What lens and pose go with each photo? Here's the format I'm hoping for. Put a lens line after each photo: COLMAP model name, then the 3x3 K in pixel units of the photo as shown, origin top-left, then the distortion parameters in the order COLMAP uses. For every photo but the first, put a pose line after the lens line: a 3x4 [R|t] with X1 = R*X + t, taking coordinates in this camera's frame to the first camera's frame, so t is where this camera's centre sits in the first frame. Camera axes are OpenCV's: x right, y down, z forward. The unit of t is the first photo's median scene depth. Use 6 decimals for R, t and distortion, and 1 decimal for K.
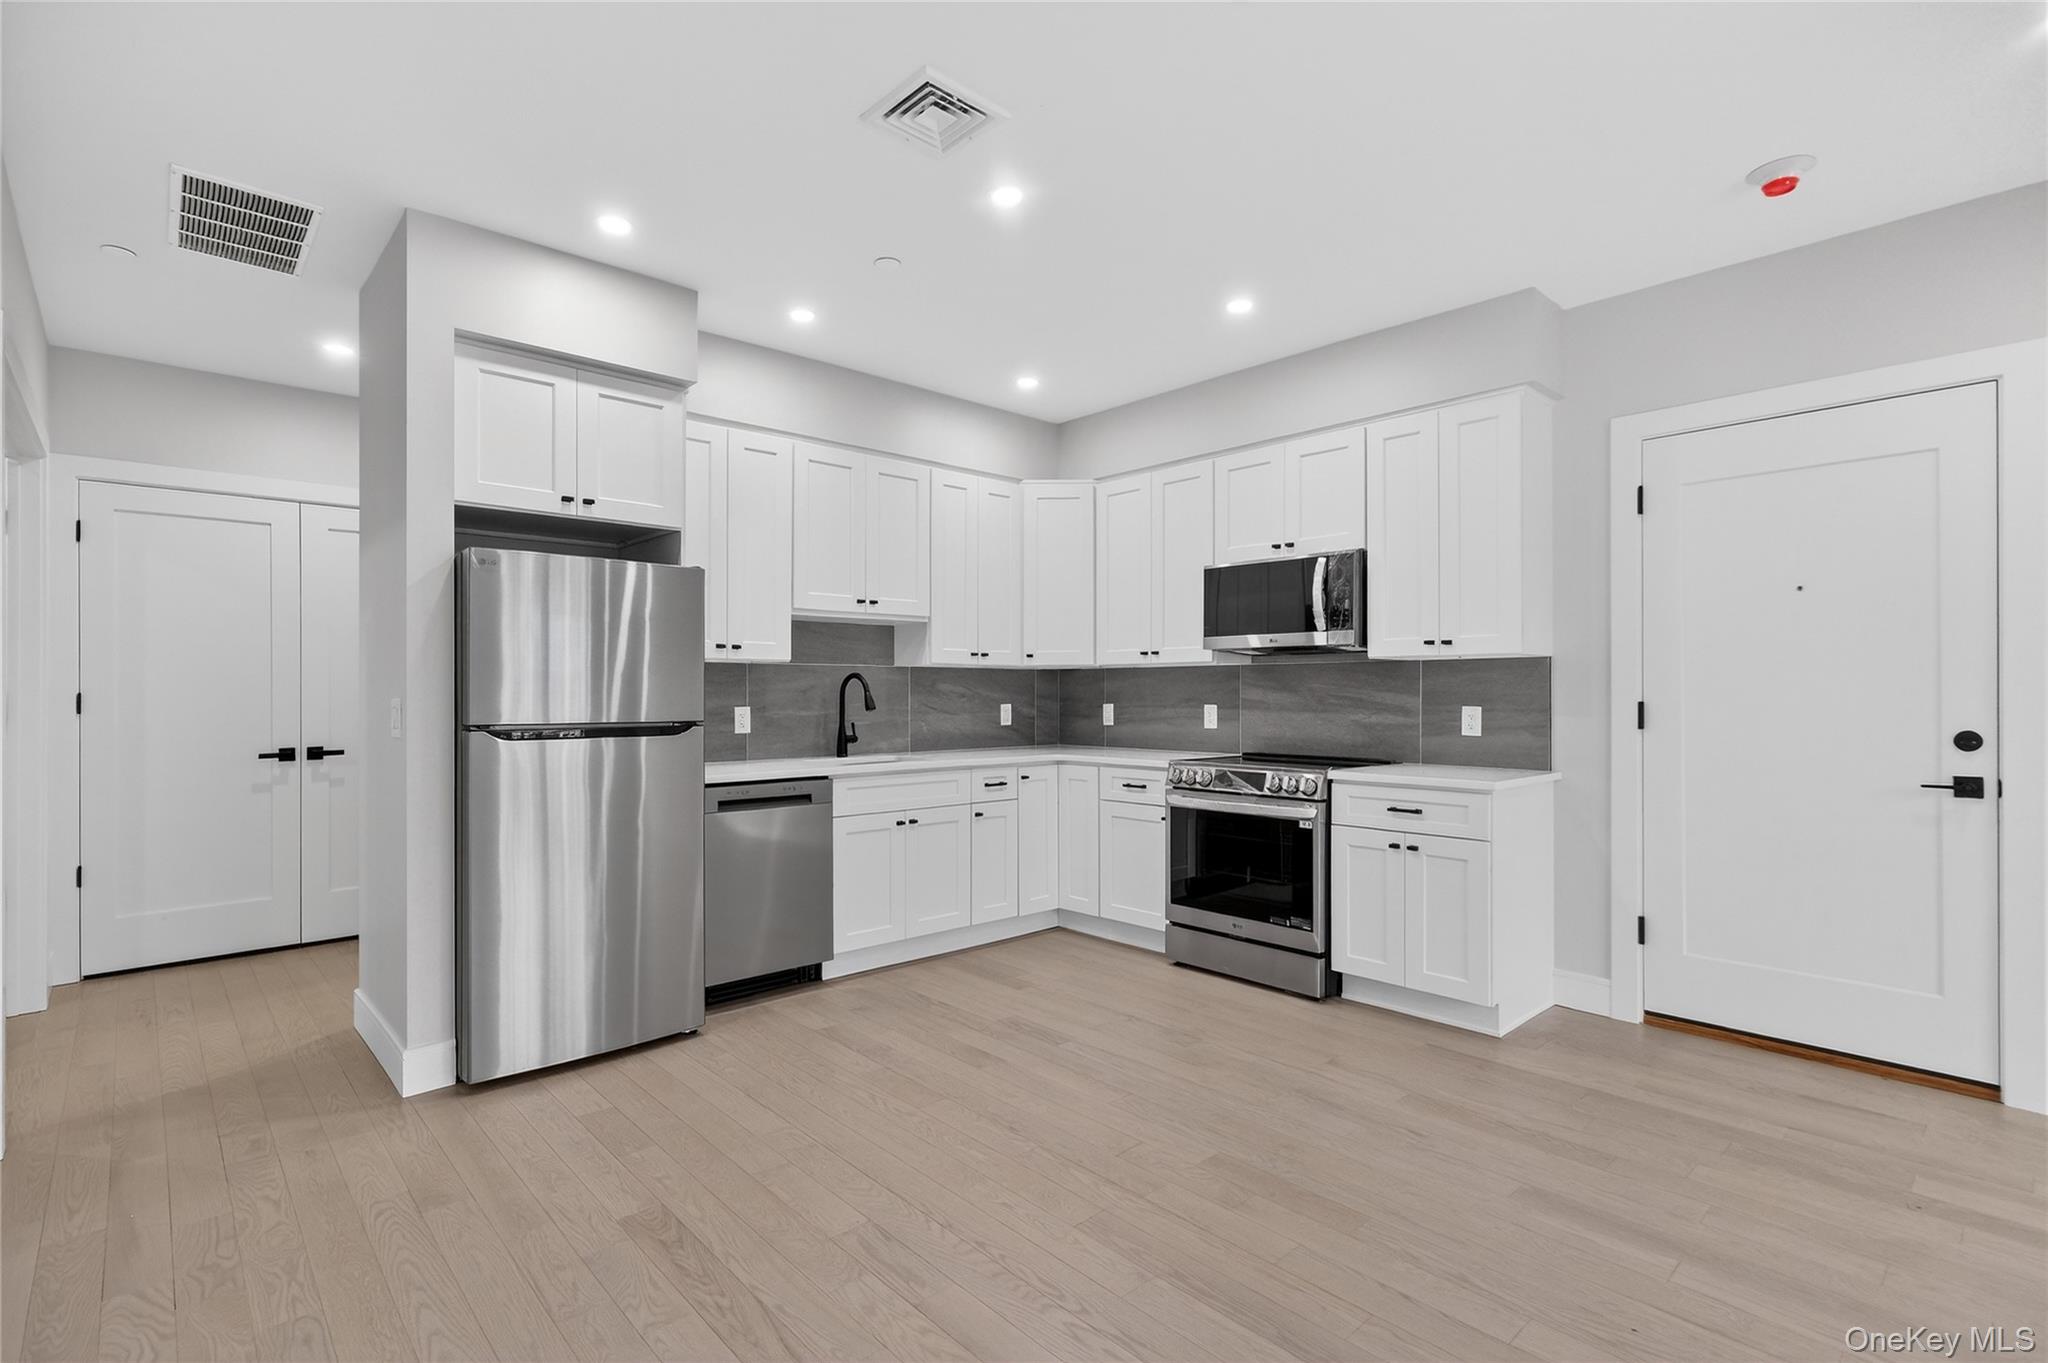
lens RADIAL K [[964.7, 0, 1019.0], [0, 964.7, 686.3], [0, 0, 1]] dist [0.003337, 0.001559]
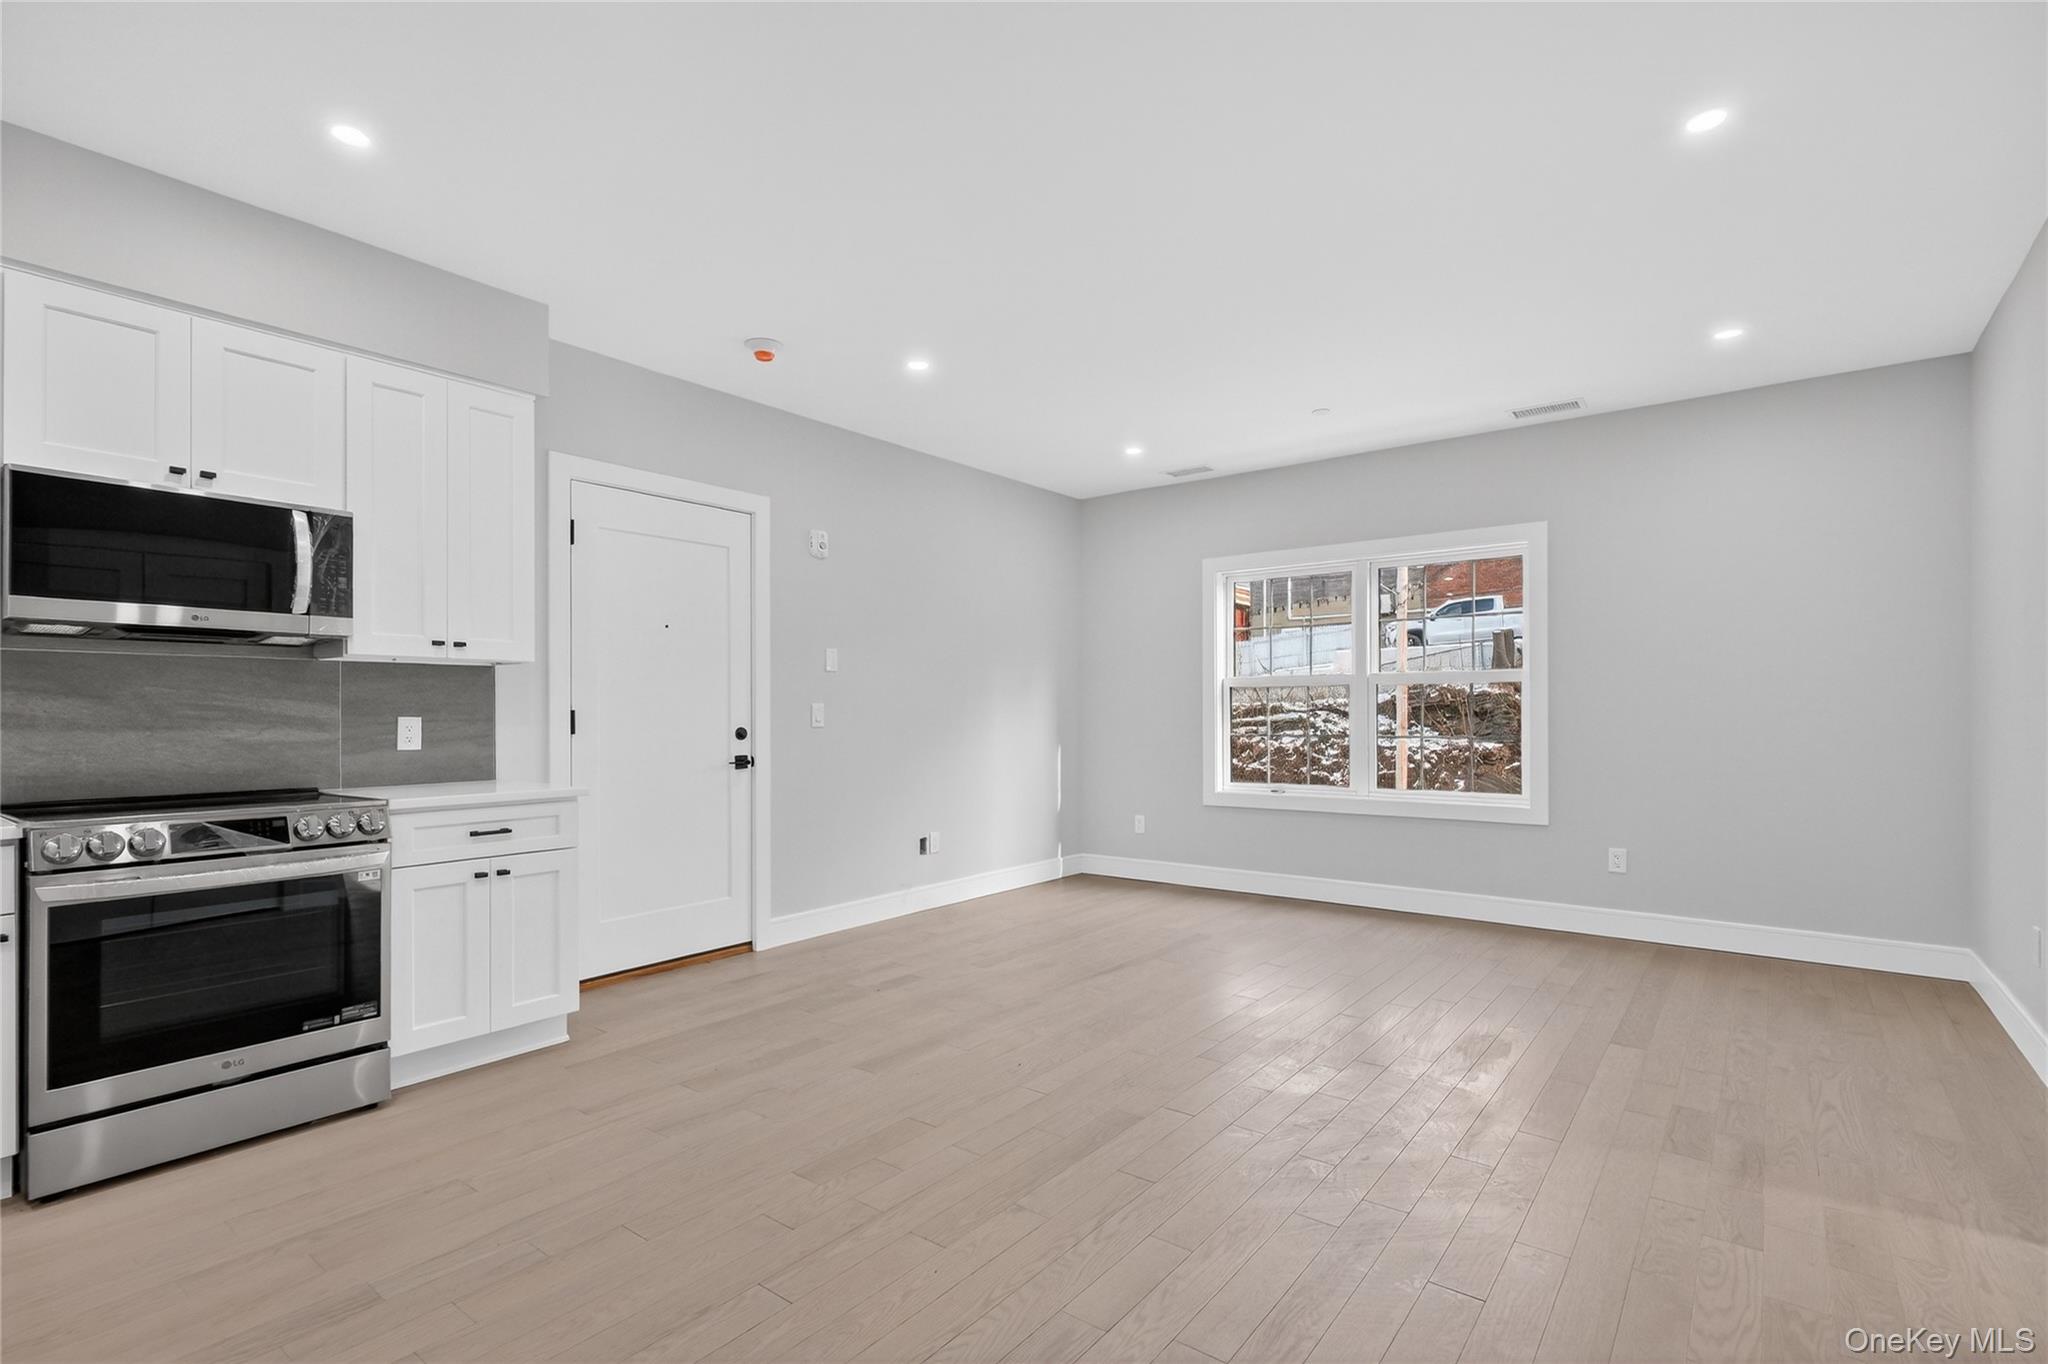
lens RADIAL K [[964.7, 0, 1014.8], [0, 964.7, 707.6], [0, 0, 1]] dist [0.003337, 0.001559]
pose [[-0.166884, 0.005986, 0.985958, -0.491944], [-0.002934, 0.999974, -0.006568, 0.016174], [-0.985972, -0.003989, -0.166862, 0.595538]]
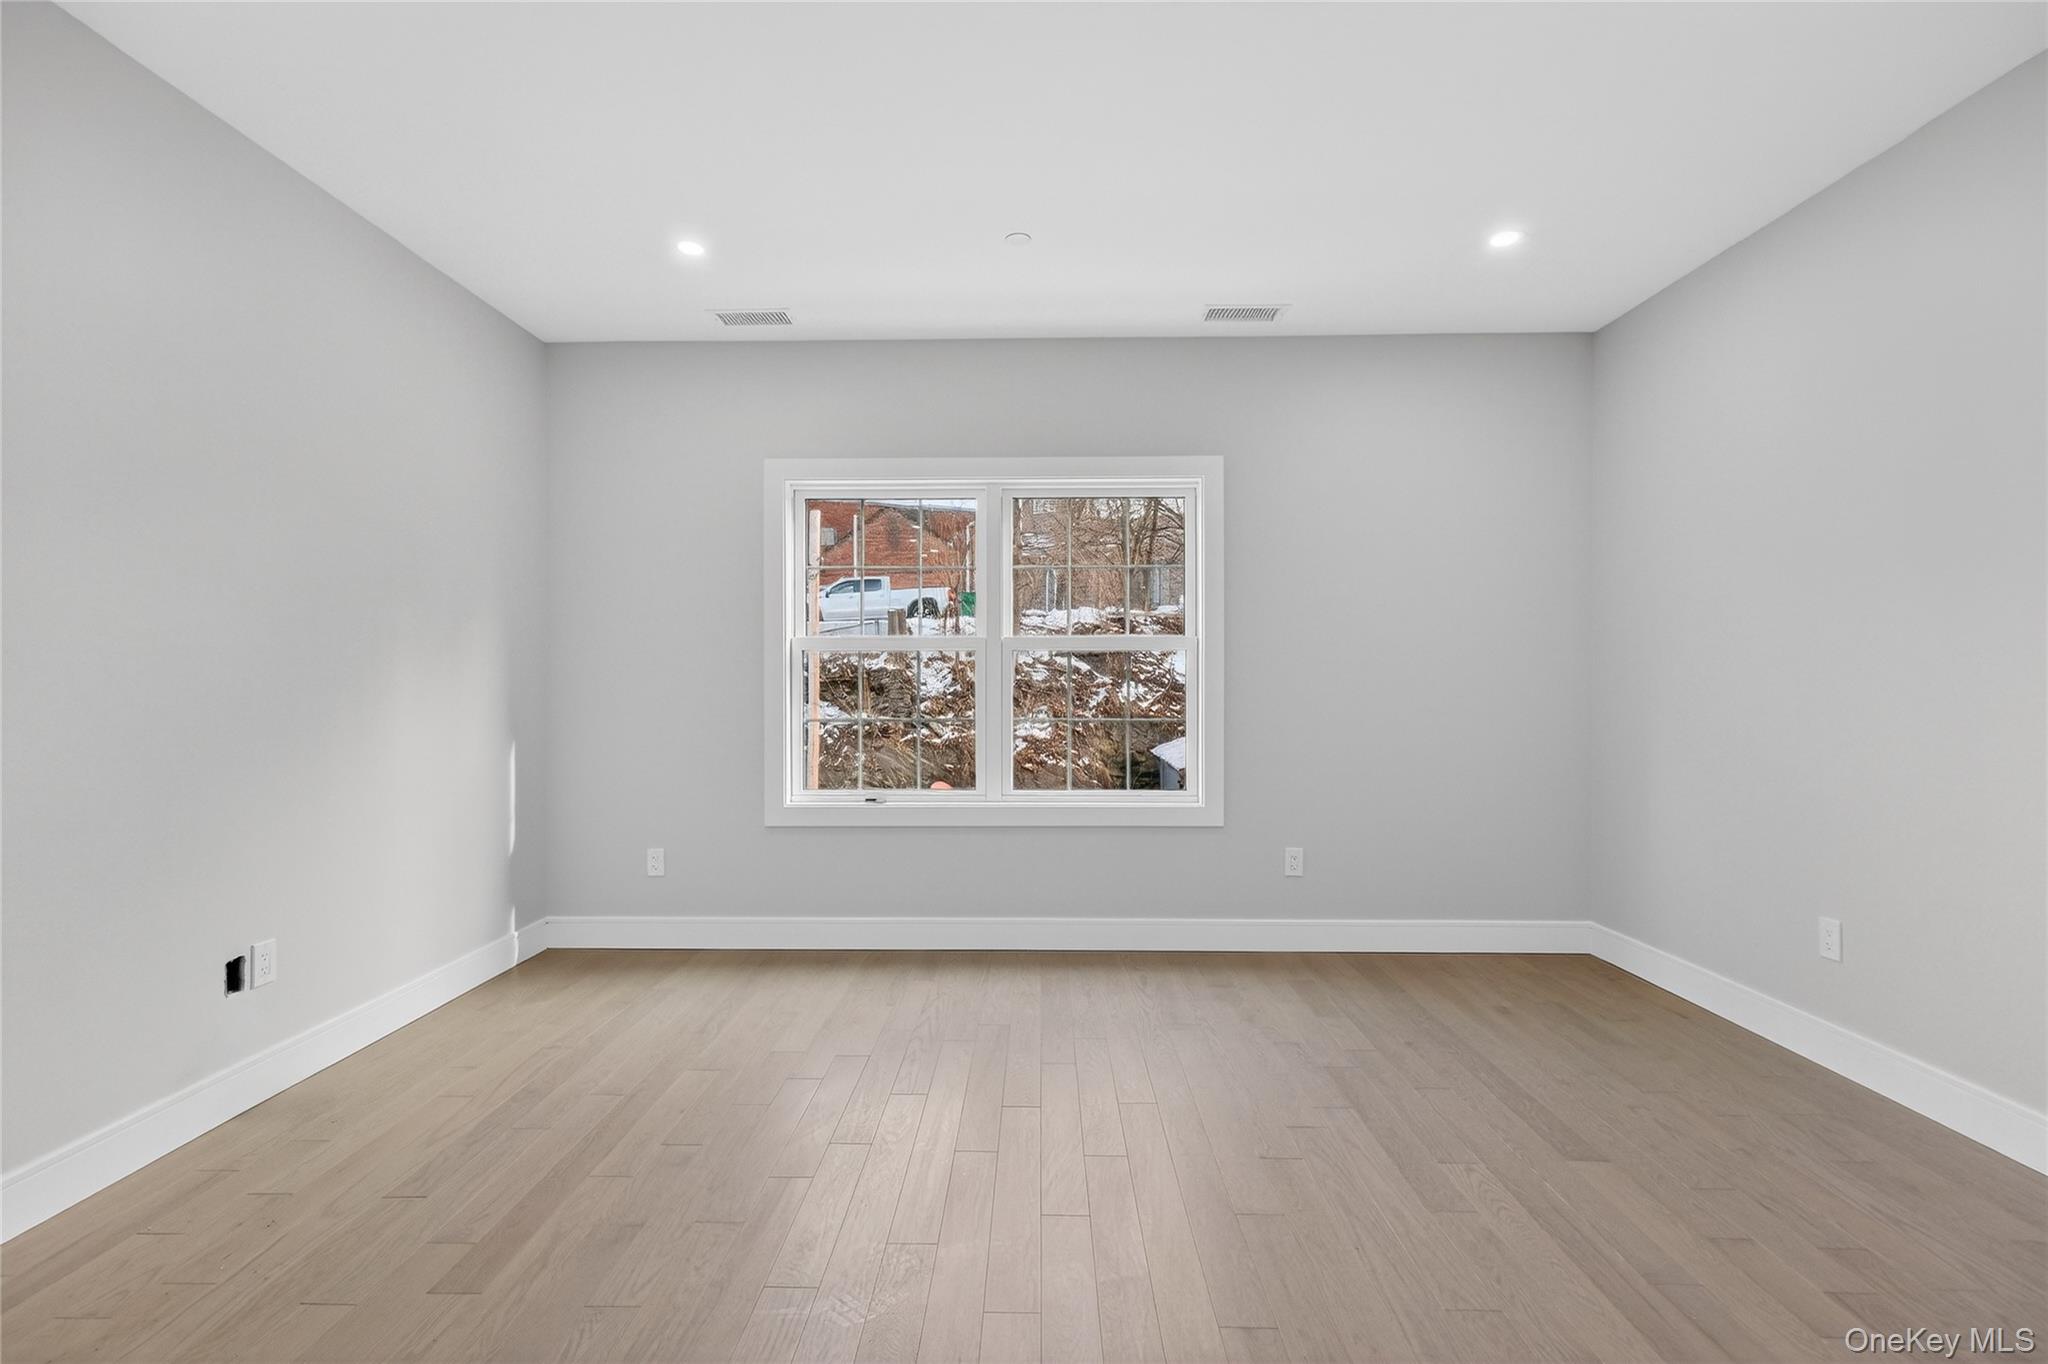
lens RADIAL K [[964.7, 0, 1023.2], [0, 964.7, 686.6], [0, 0, 1]] dist [0.003337, 0.001559]
pose [[-0.726073, 0.001076, 0.687617, 0.086289], [-0.002132, 0.999990, -0.003816, 0.014720], [-0.687615, -0.004237, -0.726063, 0.600102]]
